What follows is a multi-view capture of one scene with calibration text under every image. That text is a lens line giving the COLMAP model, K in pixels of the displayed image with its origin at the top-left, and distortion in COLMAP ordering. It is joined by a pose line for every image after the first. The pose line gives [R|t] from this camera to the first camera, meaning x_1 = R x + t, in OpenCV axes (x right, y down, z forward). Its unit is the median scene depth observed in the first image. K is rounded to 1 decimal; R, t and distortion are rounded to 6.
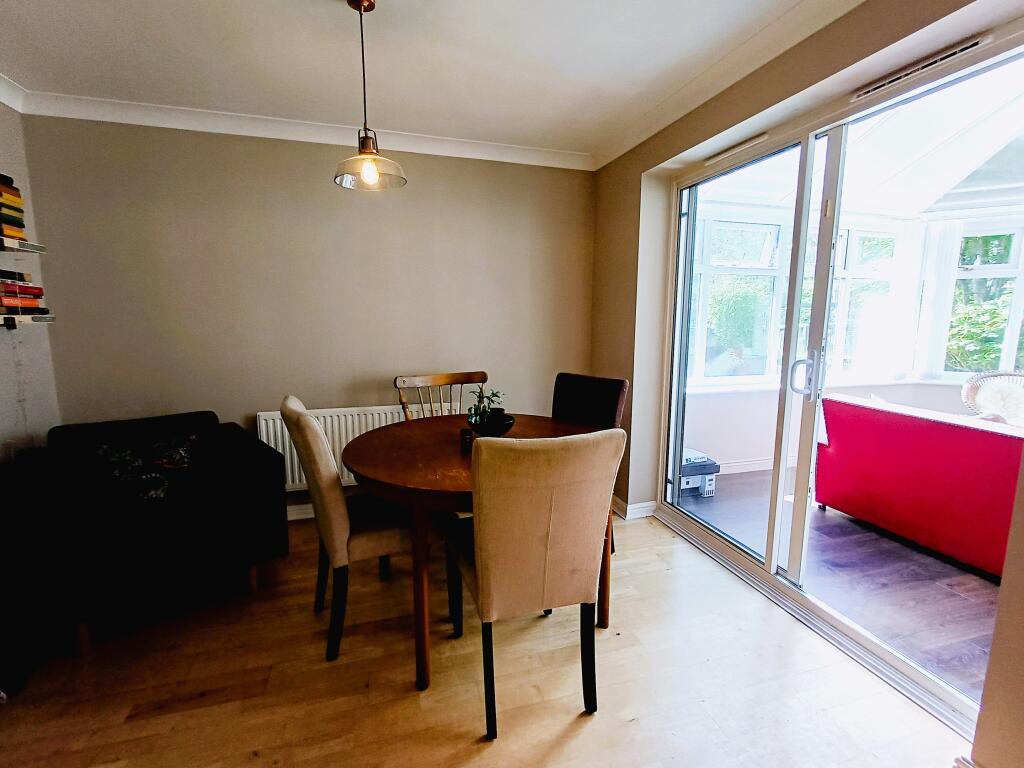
lens RADIAL K [[465.2, 0, 512.1], [0, 465.2, 382.5], [0, 0, 1]] dist [-0.002031, -0.001295]
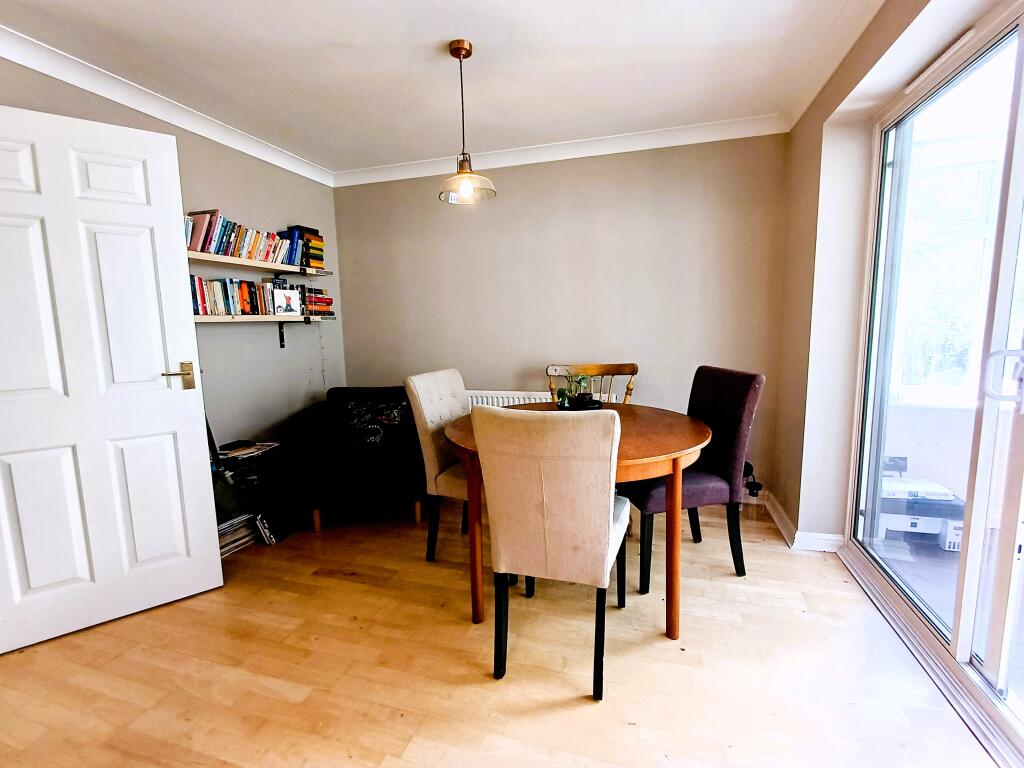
lens RADIAL K [[465.2, 0, 517.2], [0, 465.2, 383.9], [0, 0, 1]] dist [-0.002031, -0.001295]
pose [[0.831248, 0.053588, -0.553313, 0.395224], [-0.055646, 0.998365, 0.013093, 0.027937], [0.553110, 0.019906, 0.832870, 0.052264]]
